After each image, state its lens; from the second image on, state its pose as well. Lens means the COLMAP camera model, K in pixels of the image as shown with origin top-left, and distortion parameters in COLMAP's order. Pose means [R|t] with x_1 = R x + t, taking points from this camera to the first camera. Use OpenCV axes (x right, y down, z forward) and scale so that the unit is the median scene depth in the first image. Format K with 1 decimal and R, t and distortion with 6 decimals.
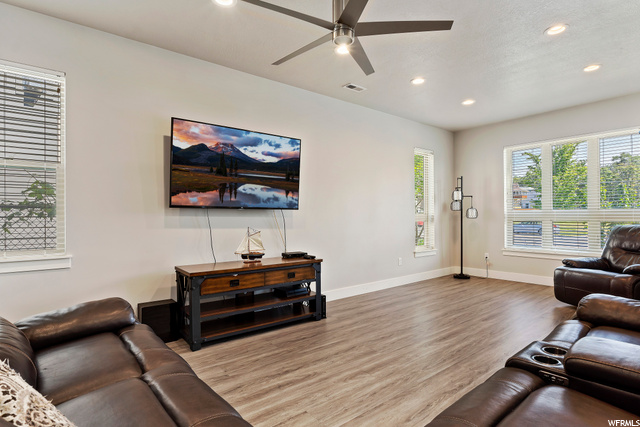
lens RADIAL K [[331.5, 0, 319.4], [0, 331.5, 213.3], [0, 0, 1]] dist [0.006808, -0.002224]
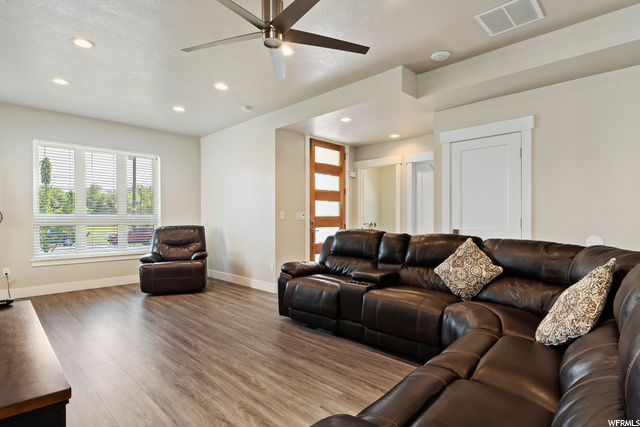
lens RADIAL K [[331.5, 0, 318.2], [0, 331.5, 218.9], [0, 0, 1]] dist [0.006808, -0.002224]
pose [[-0.123735, 0.009570, 0.992269, -0.815471], [-0.009854, 0.999892, -0.010873, 0.014306], [-0.992266, -0.011123, -0.123627, 0.864131]]
